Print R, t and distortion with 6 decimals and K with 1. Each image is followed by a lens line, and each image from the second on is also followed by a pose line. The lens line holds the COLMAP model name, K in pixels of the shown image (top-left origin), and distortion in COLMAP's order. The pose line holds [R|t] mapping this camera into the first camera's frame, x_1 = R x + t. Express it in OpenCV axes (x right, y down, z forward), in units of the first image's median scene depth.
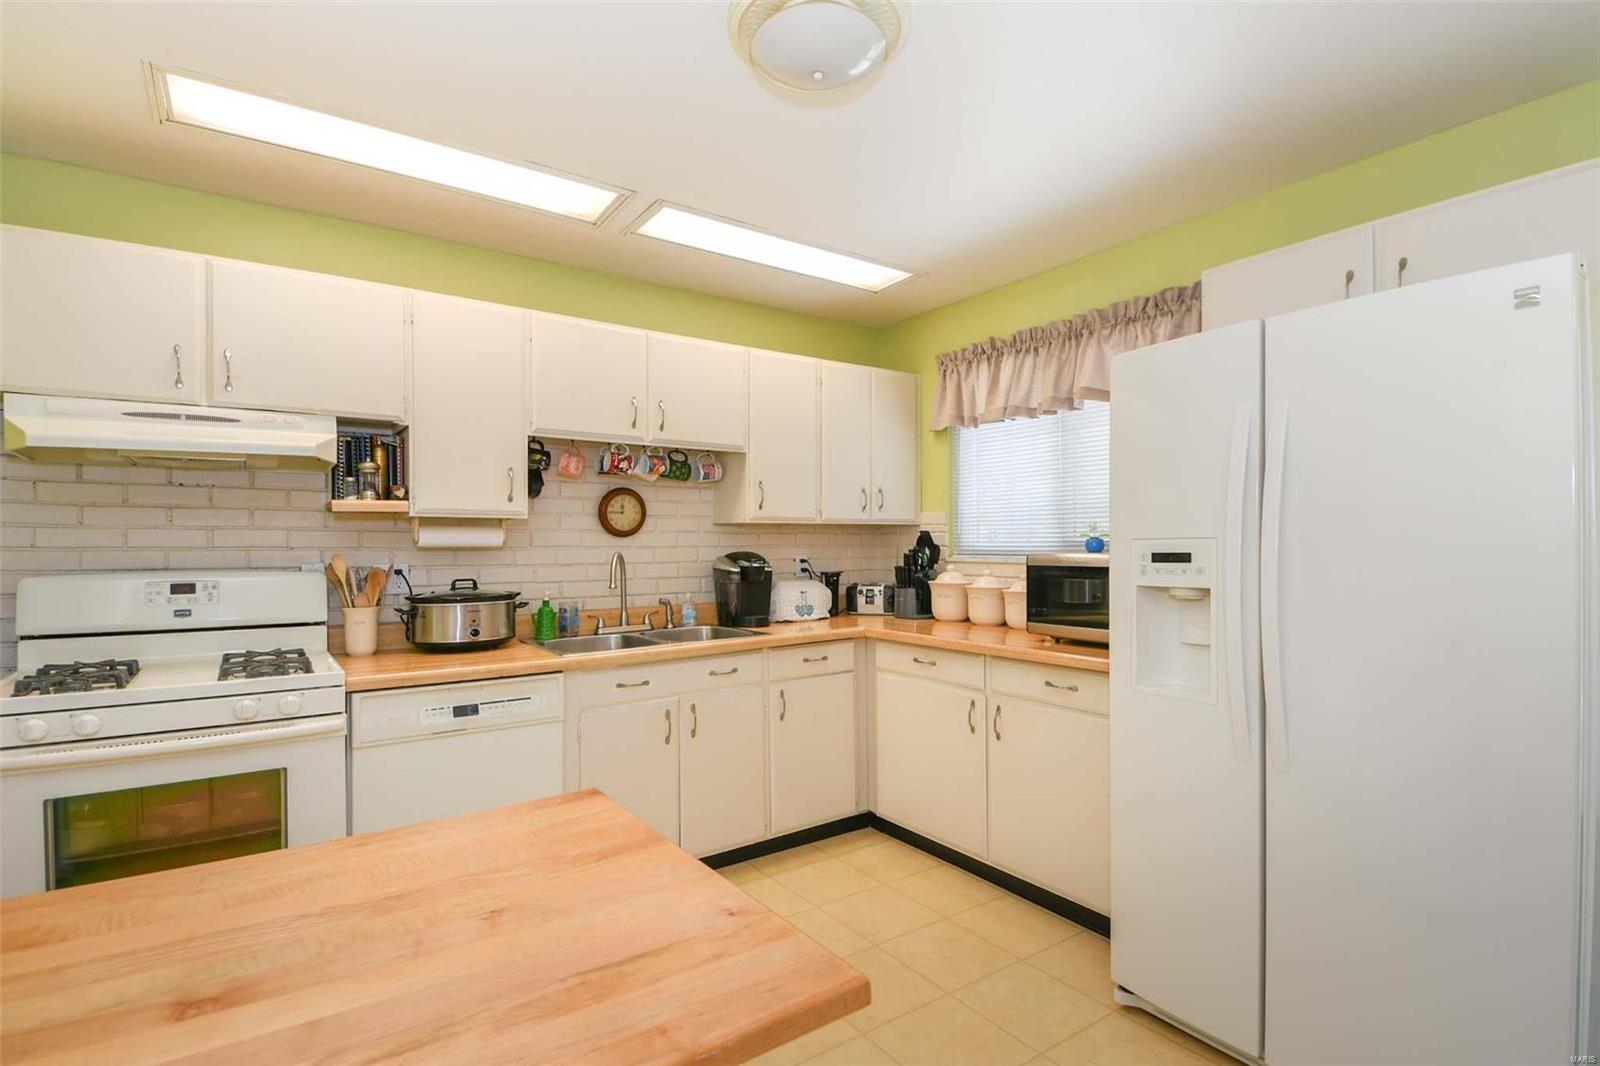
lens RADIAL K [[762.7, 0, 811.0], [0, 762.7, 558.6], [0, 0, 1]] dist [-0.002012, -0.004319]
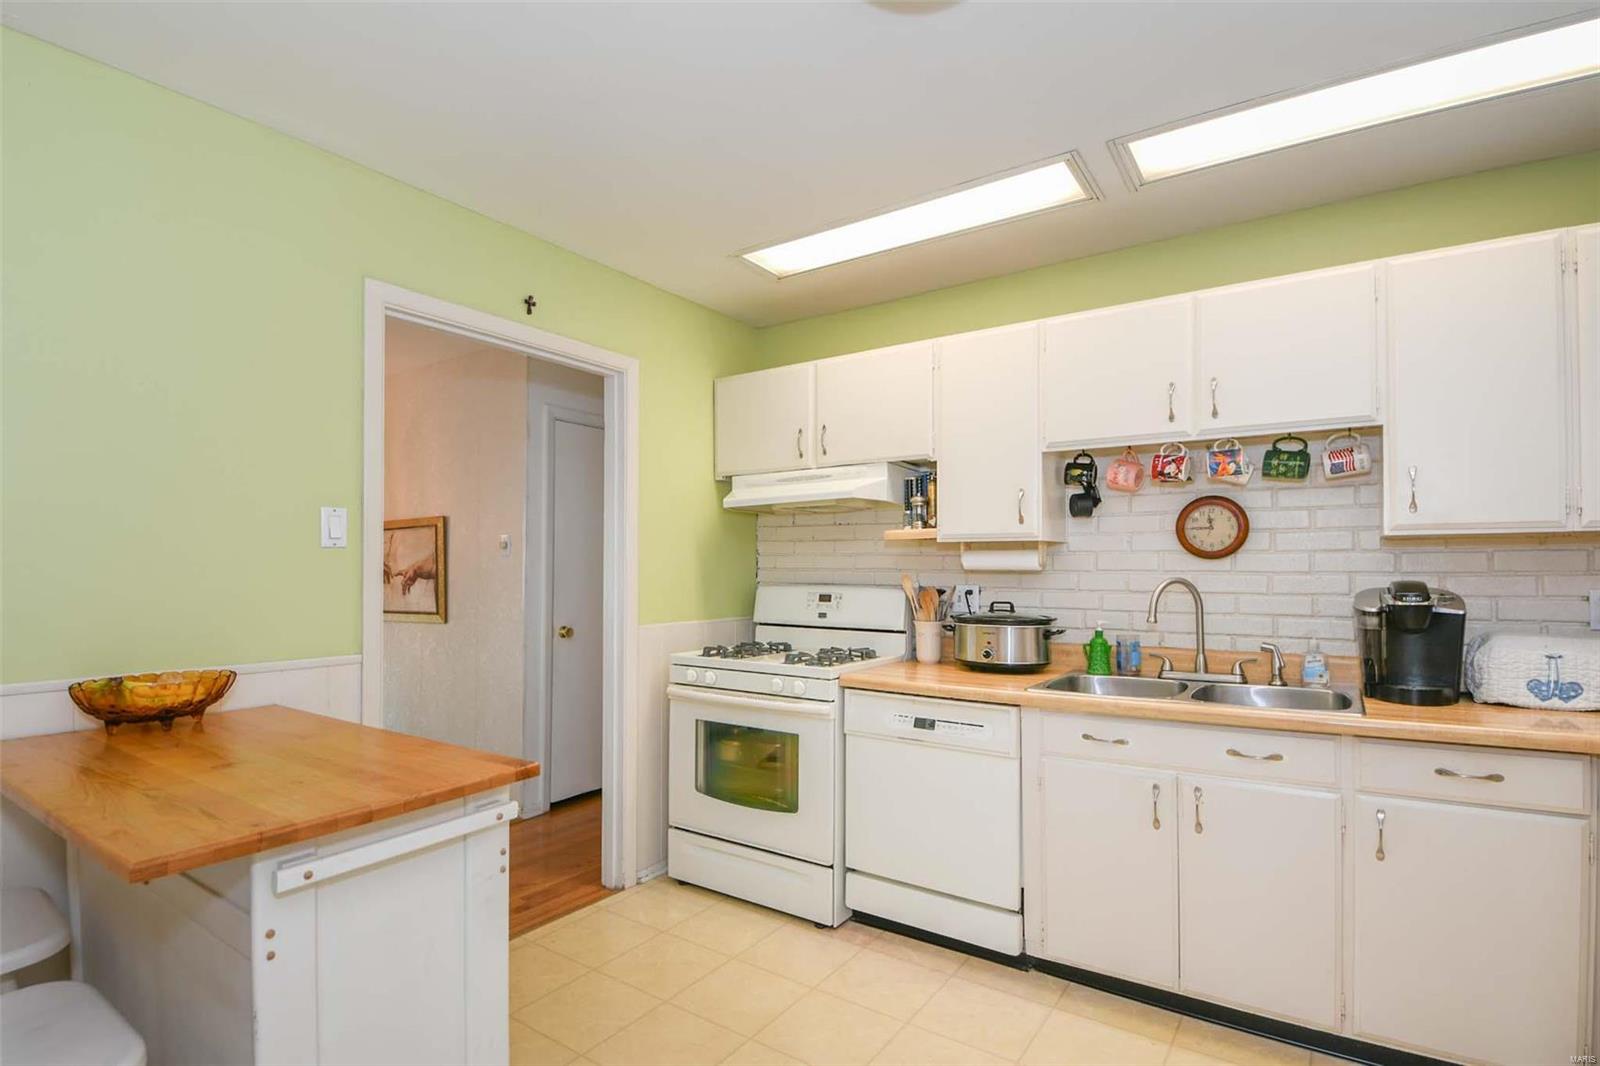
lens RADIAL K [[762.7, 0, 771.9], [0, 762.7, 557.5], [0, 0, 1]] dist [-0.002012, -0.004319]
pose [[0.330897, -0.011220, -0.943600, 0.406231], [-0.022266, 0.999558, -0.019693, -0.005031], [0.943404, 0.027527, 0.330501, 0.374587]]
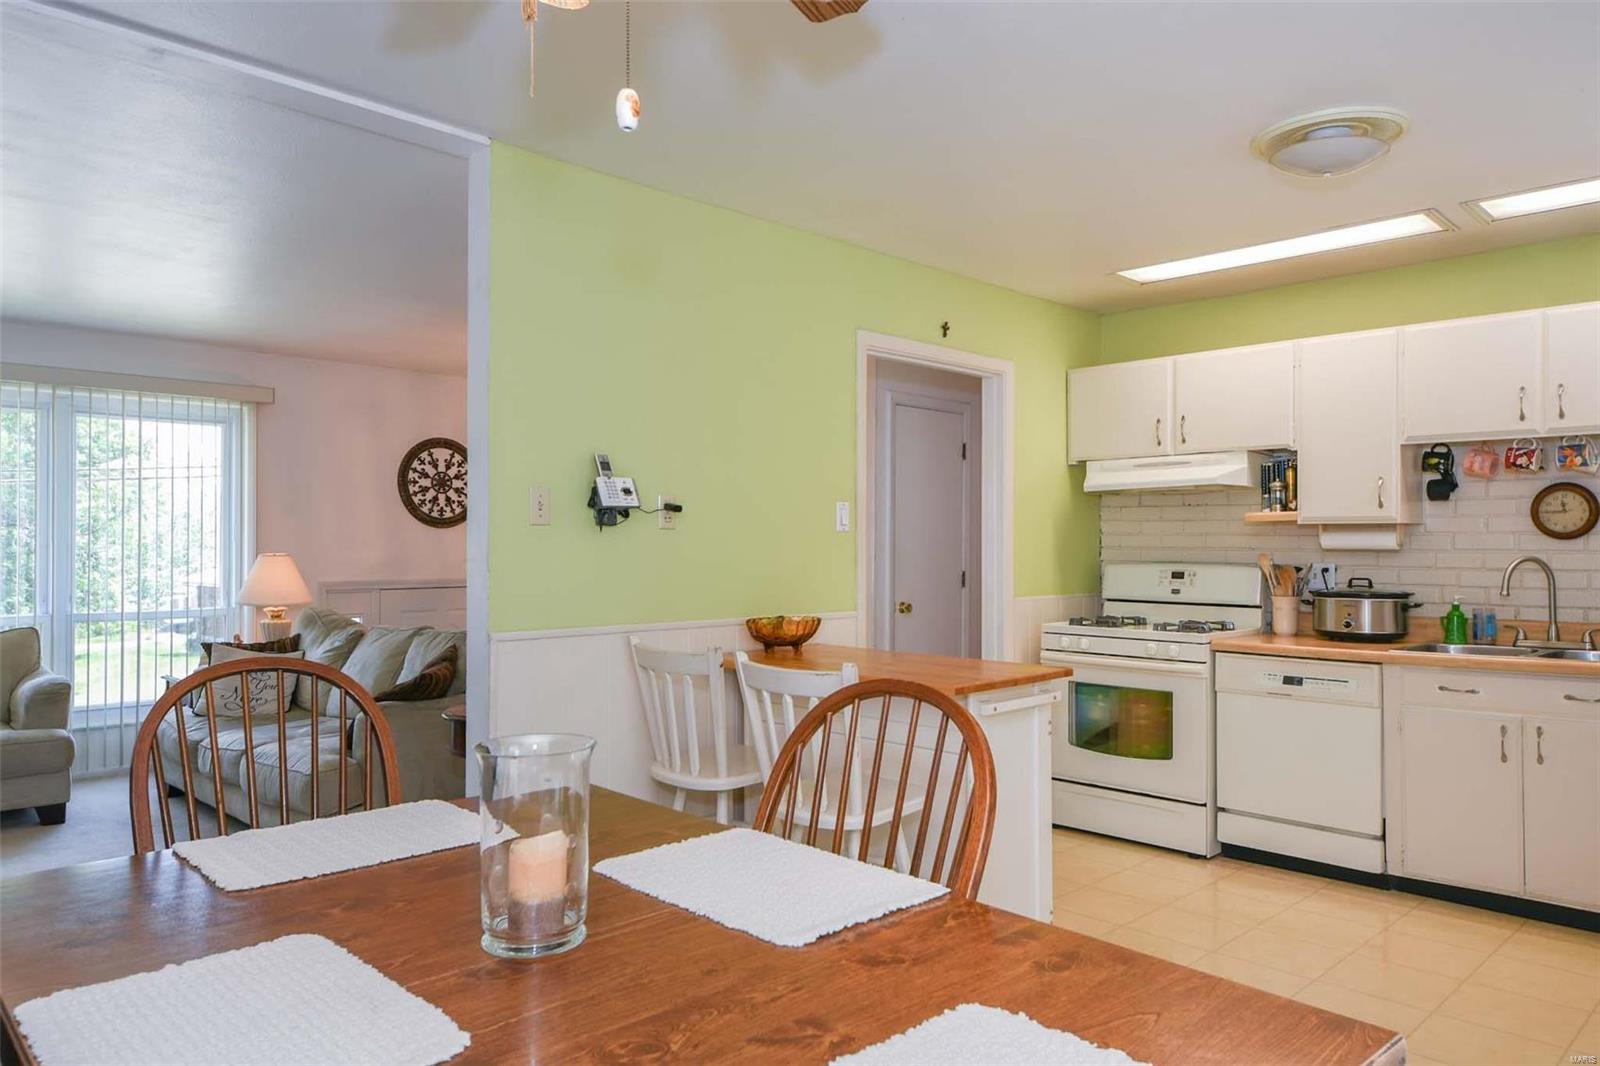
lens RADIAL K [[1044.7, 0, 802.0], [0, 1044.7, 531.7], [0, 0, 1]] dist [-0.008191, -0.002614]
pose [[0.170349, -0.010801, -0.985325, 0.916031], [-0.024669, 0.999580, -0.015222, 0.002611], [0.985075, 0.026900, 0.170011, -0.067810]]
